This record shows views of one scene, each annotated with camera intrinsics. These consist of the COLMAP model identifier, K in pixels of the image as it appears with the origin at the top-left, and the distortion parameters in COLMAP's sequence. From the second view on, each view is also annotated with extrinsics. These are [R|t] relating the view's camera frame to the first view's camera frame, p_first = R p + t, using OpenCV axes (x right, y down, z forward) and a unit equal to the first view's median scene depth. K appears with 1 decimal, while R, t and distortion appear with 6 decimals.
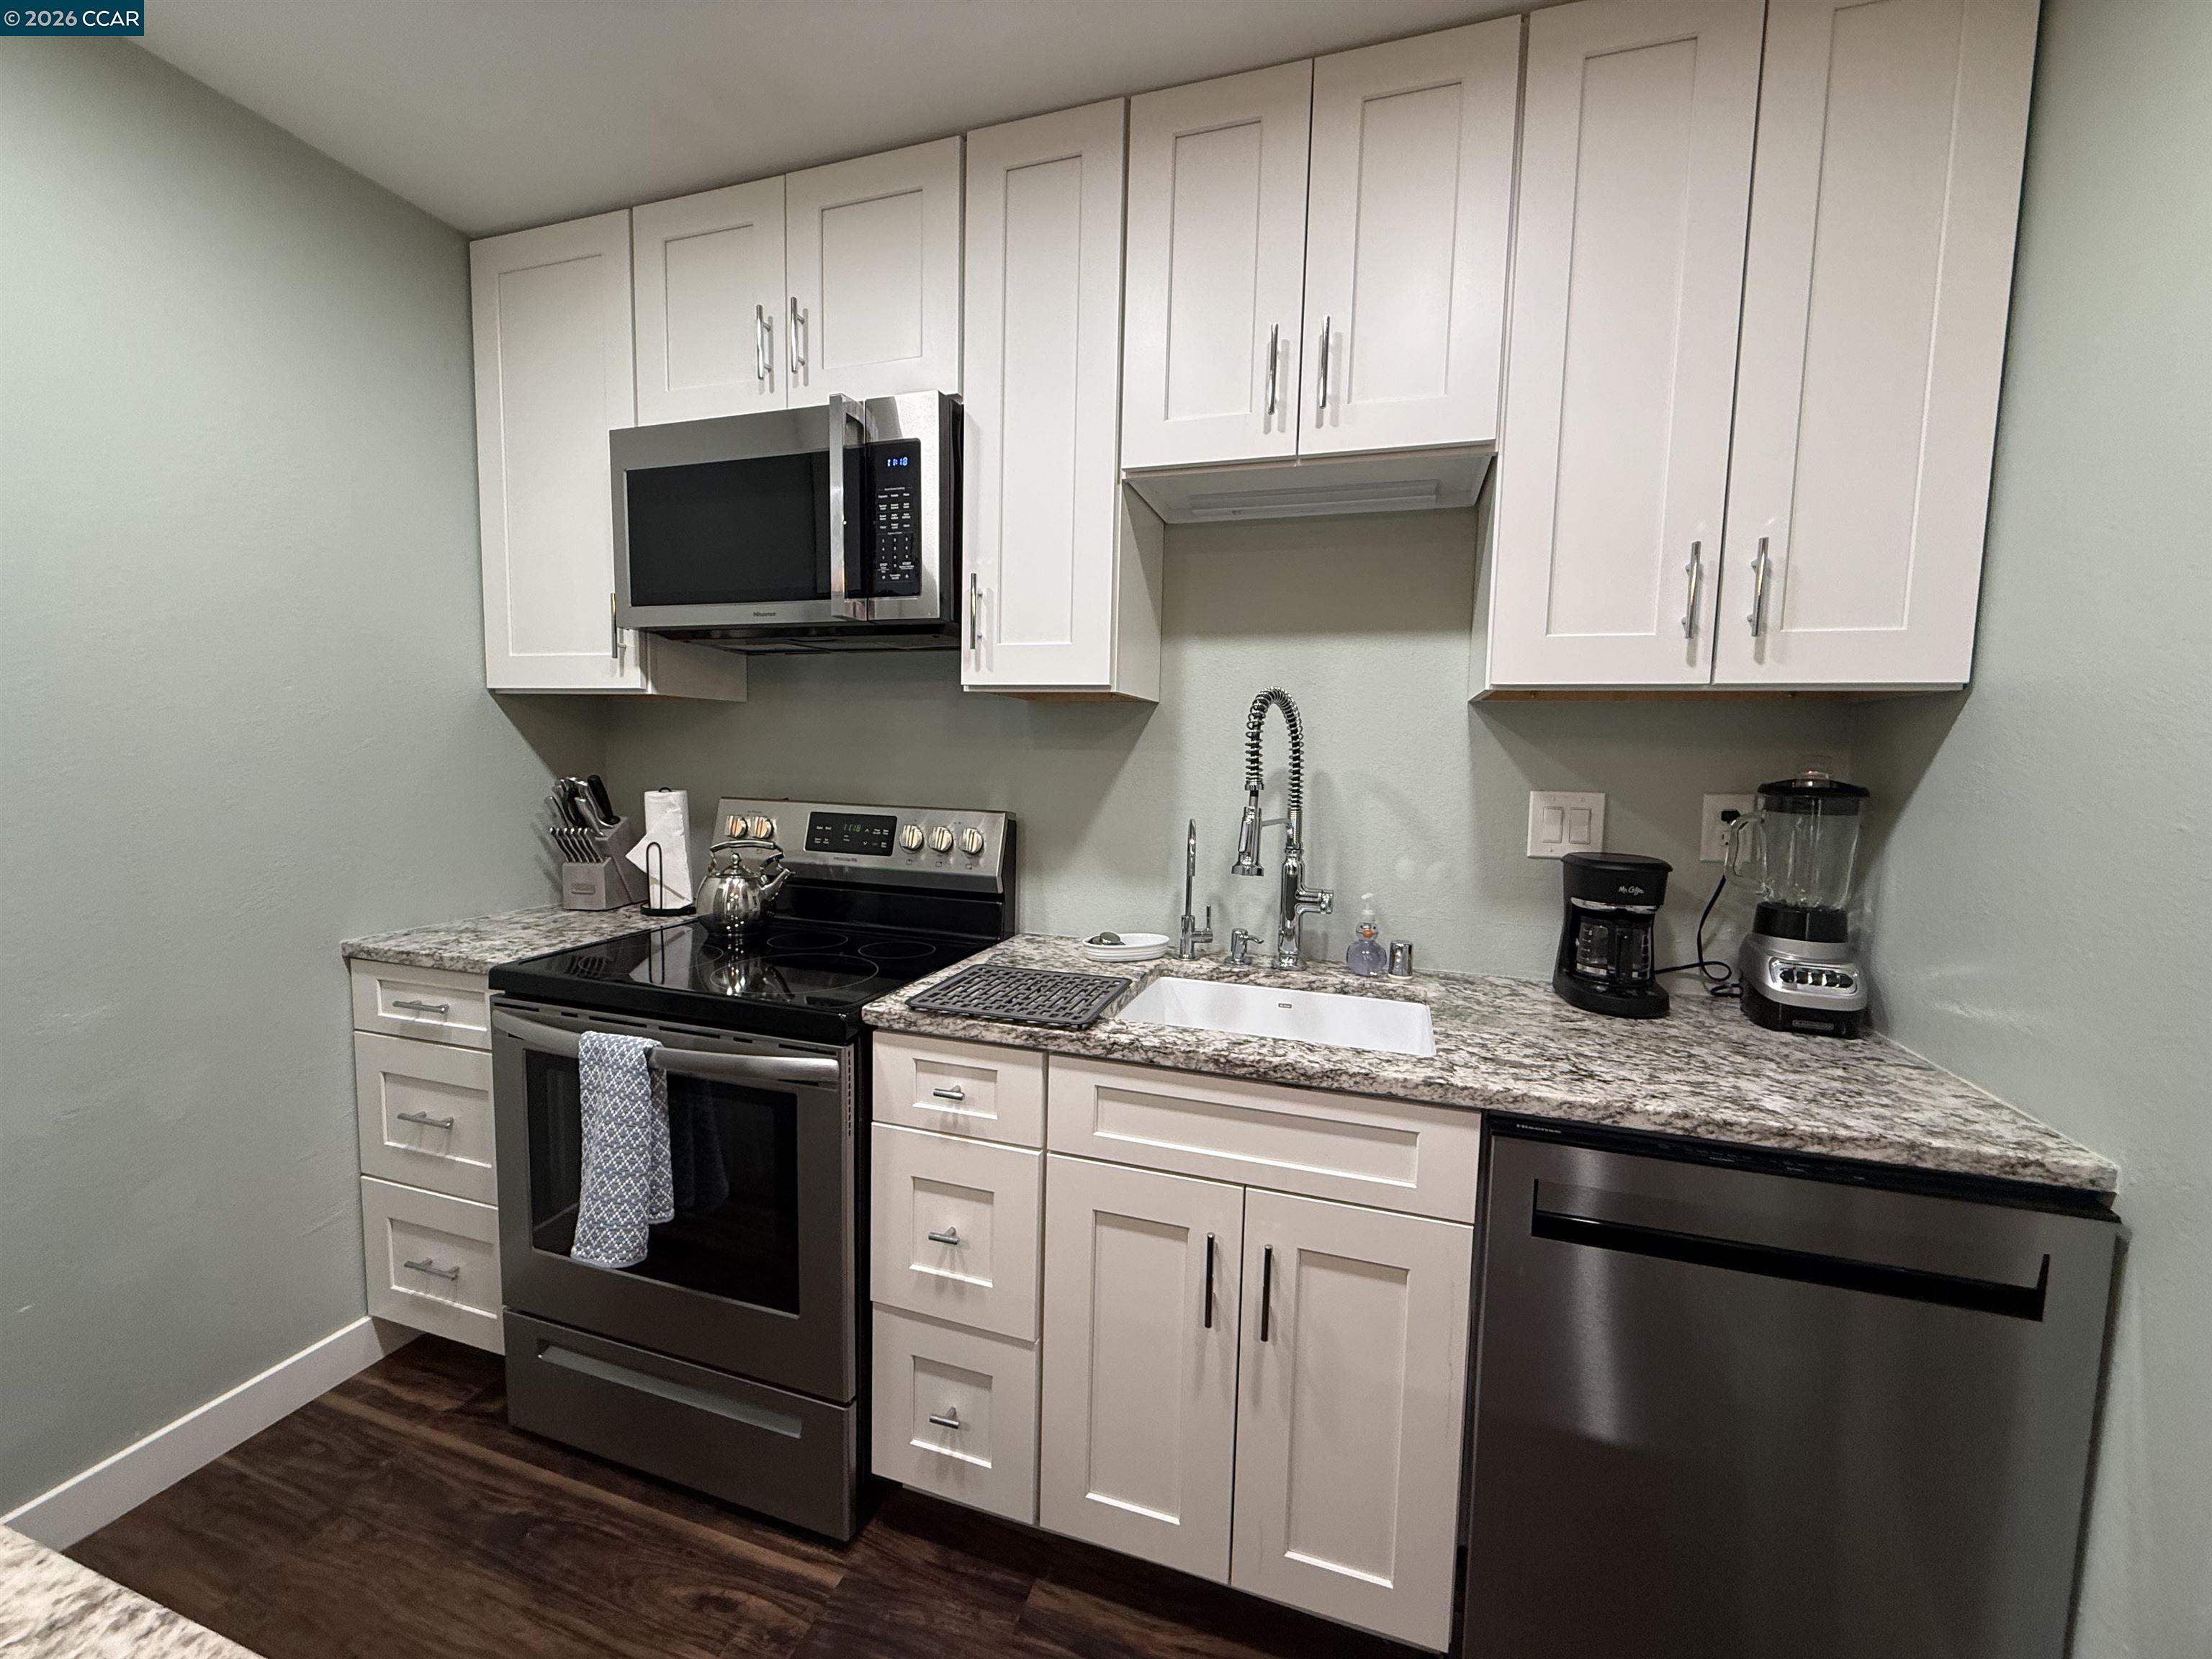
lens RADIAL K [[876.1, 0, 1101.4], [0, 876.1, 831.3], [0, 0, 1]] dist [-0.000263, 0.000346]
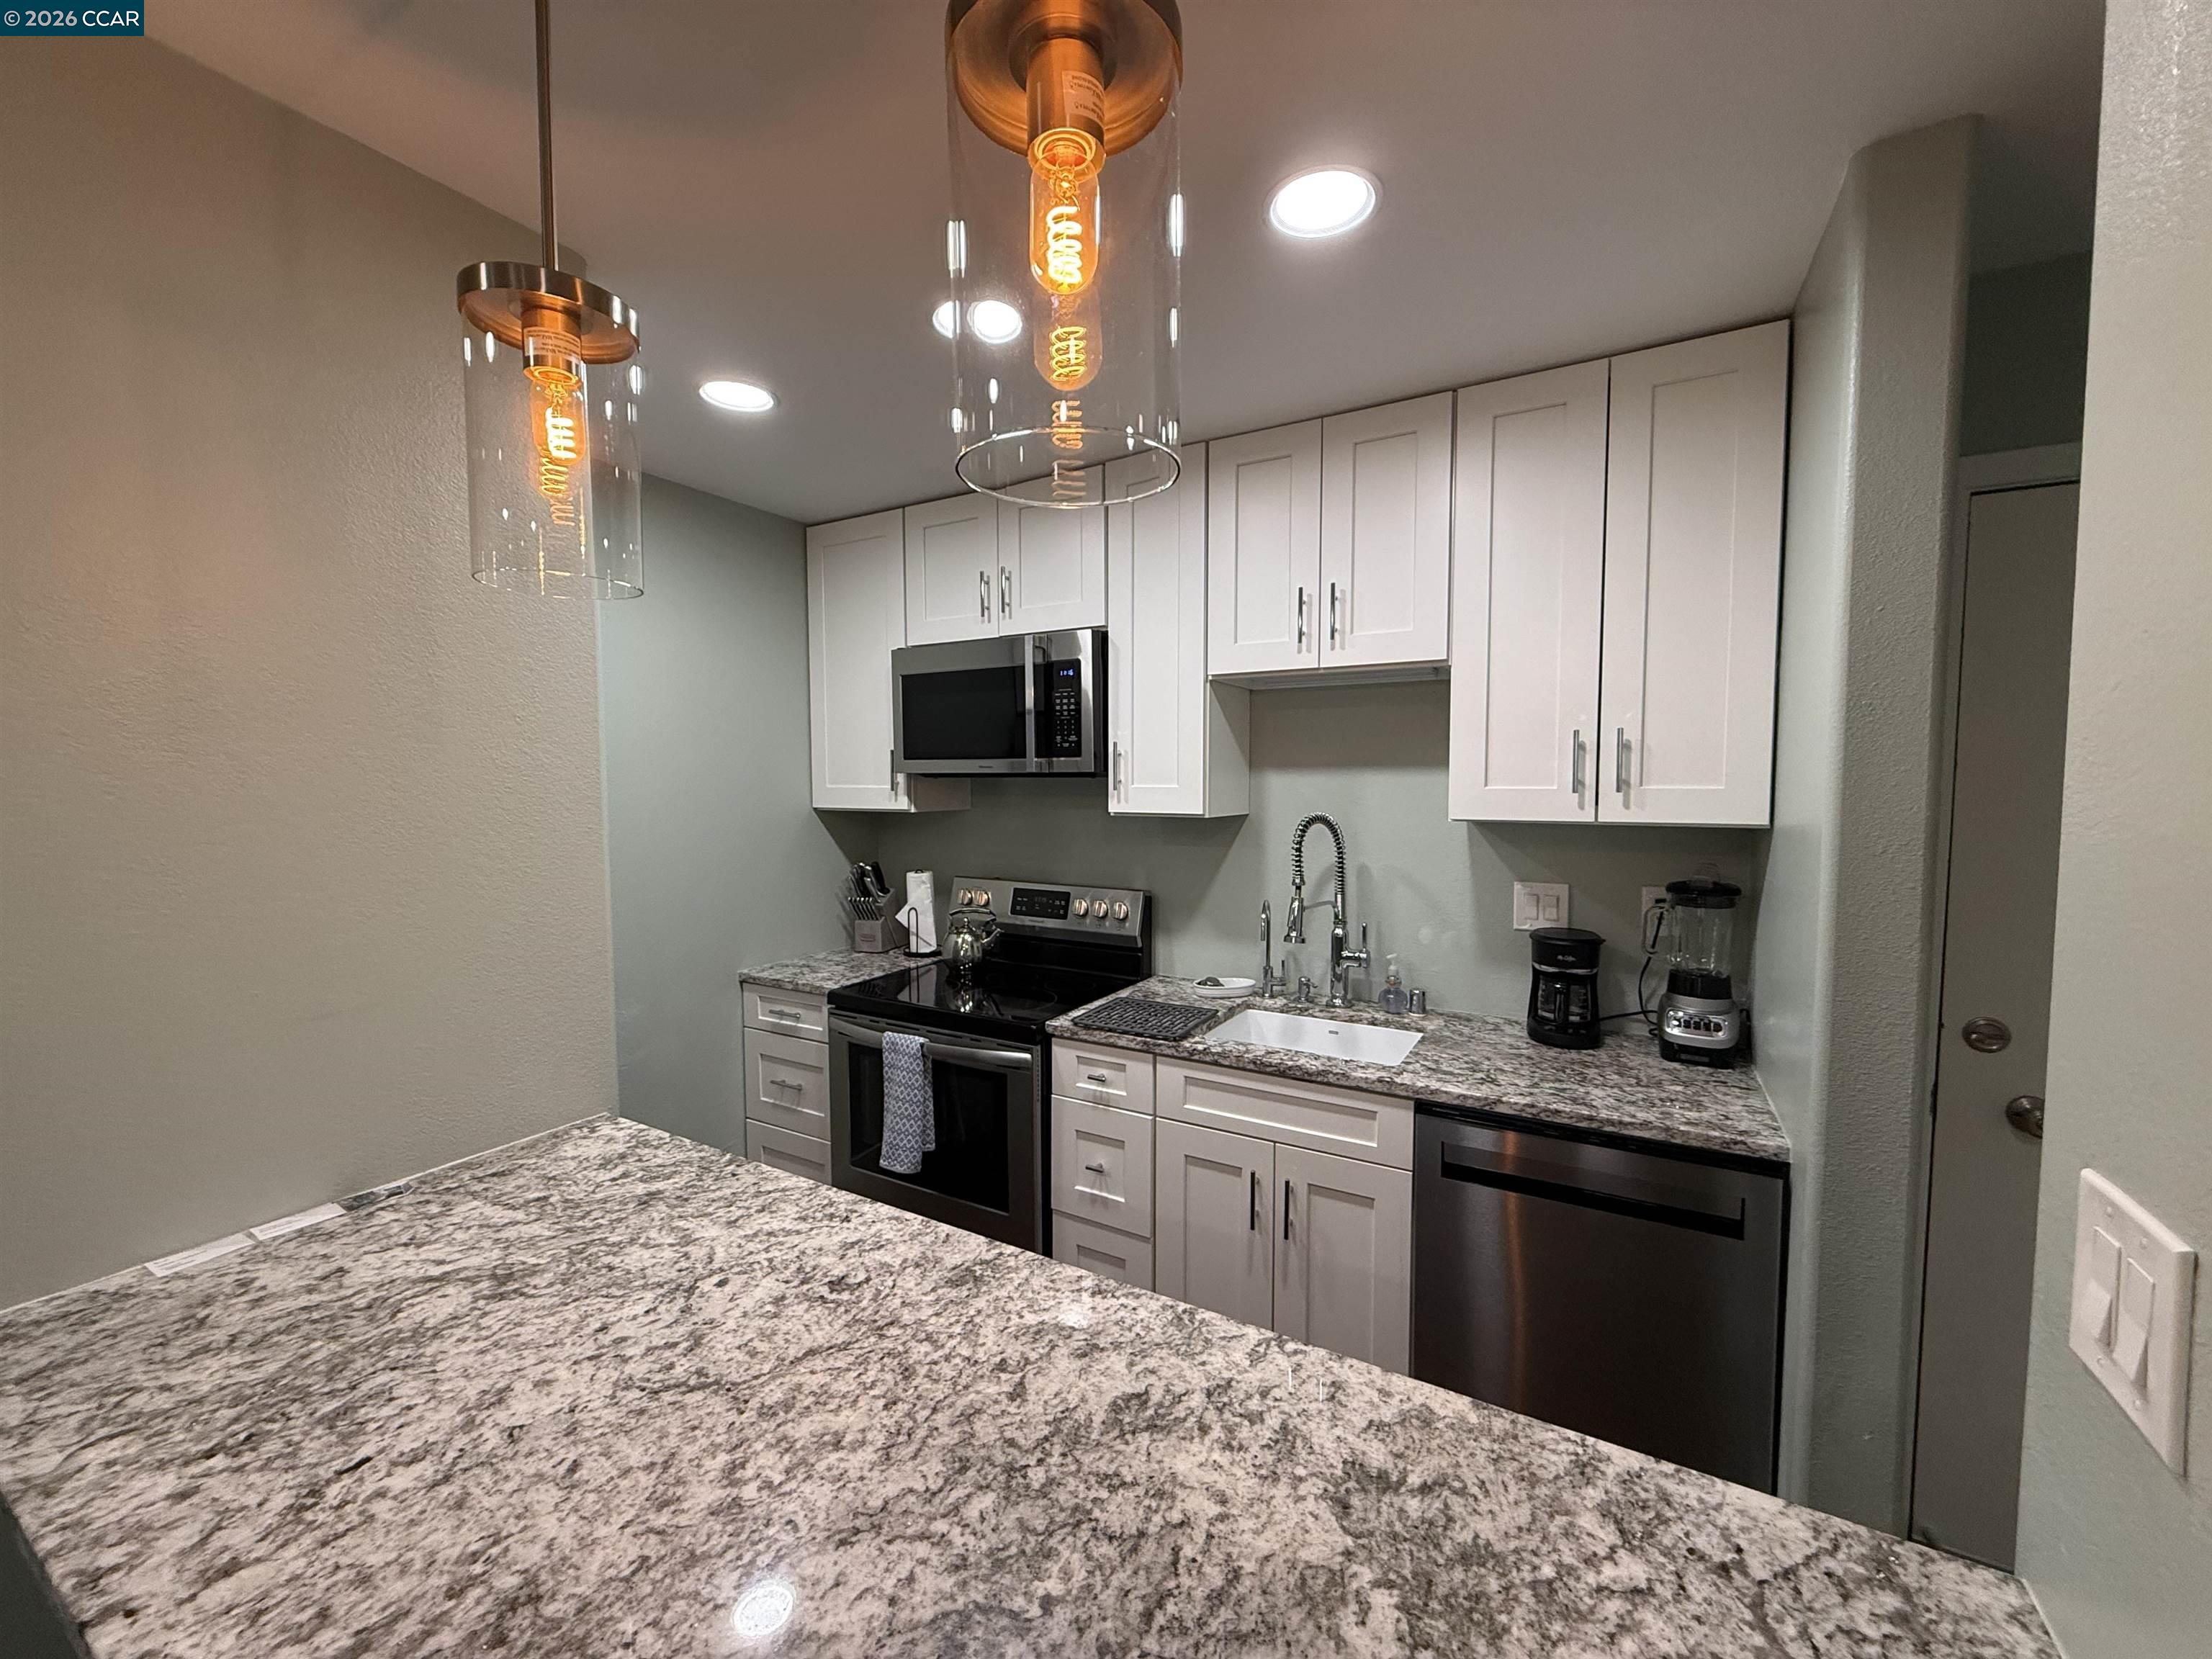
lens RADIAL K [[876.1, 0, 1102.0], [0, 876.1, 832.2], [0, 0, 1]] dist [-0.000263, 0.000346]
pose [[0.976829, -0.012314, -0.213669, 0.163753], [0.006048, 0.999533, -0.029951, -0.092773], [0.213938, 0.027965, 0.976447, -0.519018]]
